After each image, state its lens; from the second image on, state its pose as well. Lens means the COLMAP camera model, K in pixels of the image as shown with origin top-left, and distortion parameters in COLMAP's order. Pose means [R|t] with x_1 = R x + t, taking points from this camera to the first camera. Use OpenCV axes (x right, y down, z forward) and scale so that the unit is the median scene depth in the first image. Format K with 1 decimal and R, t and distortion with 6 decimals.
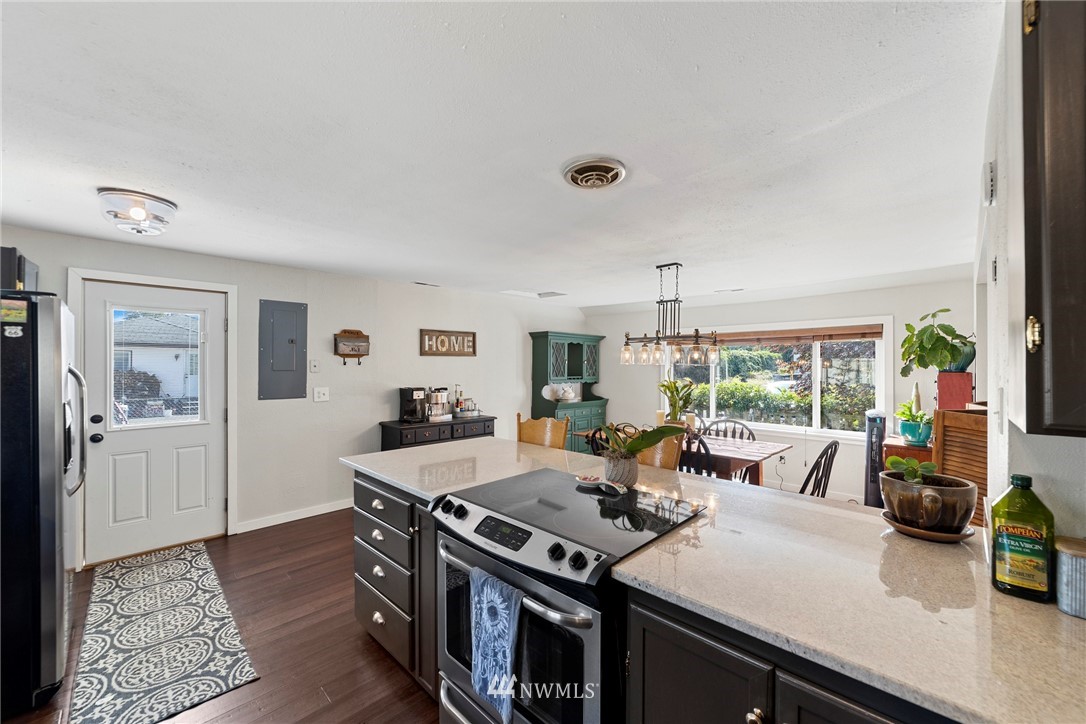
lens RADIAL K [[430.1, 0, 540.1], [0, 430.1, 363.6], [0, 0, 1]] dist [-0.015497, 0.006791]
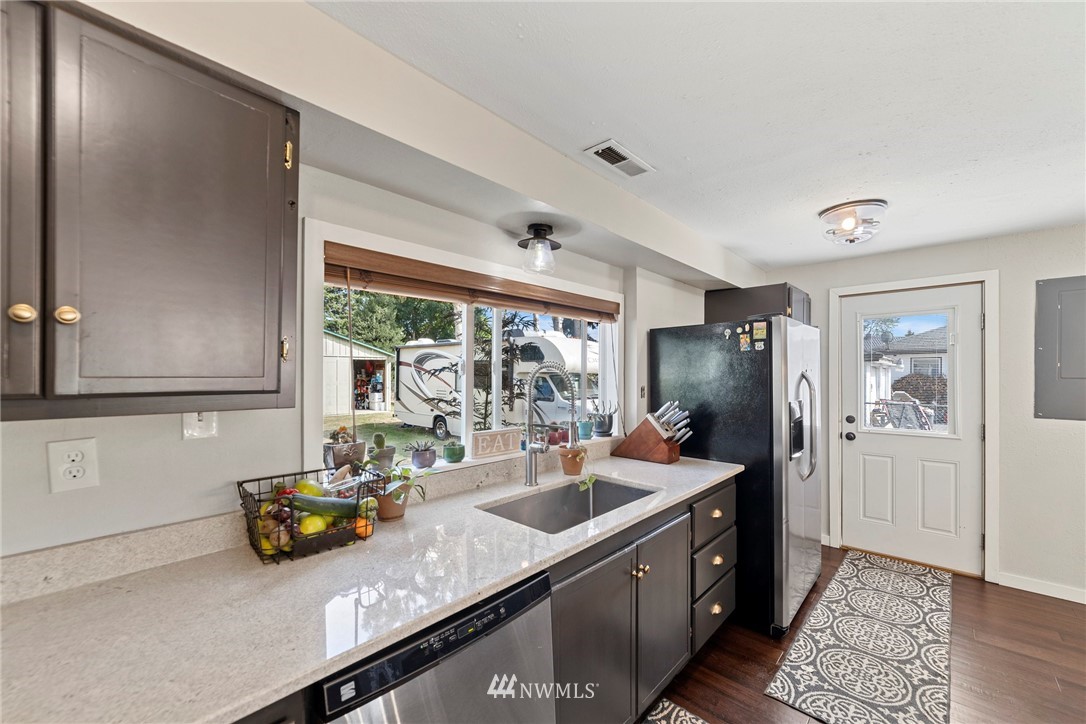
lens RADIAL K [[422.6, 0, 548.8], [0, 422.6, 373.4], [0, 0, 1]] dist [-0.021370, 0.006259]
pose [[0.037264, 0.003192, -0.999300, 0.034643], [0.005791, 0.999977, 0.003410, 0.001499], [0.999289, -0.005914, 0.037245, 0.192252]]
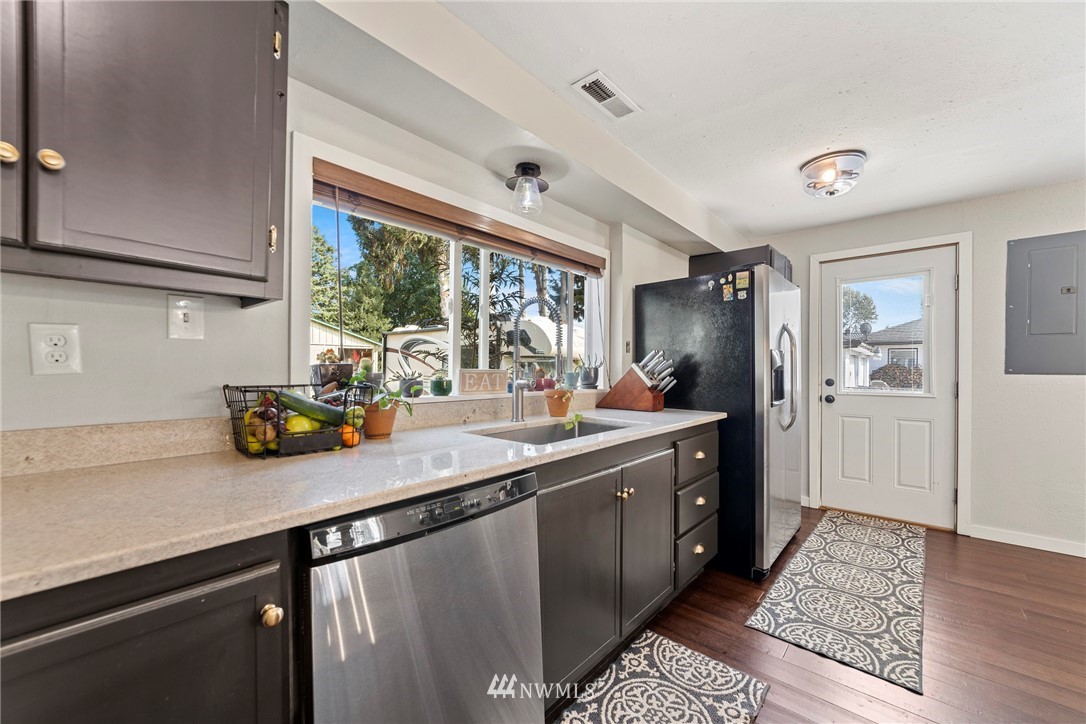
lens RADIAL K [[418.5, 0, 543.5], [0, 418.5, 367.8], [0, 0, 1]] dist [-0.021324, 0.006141]
pose [[0.057110, 0.006223, -0.998349, 0.036570], [0.000414, 0.999980, 0.006257, 0.096413], [0.998368, -0.000770, 0.057106, 0.191446]]
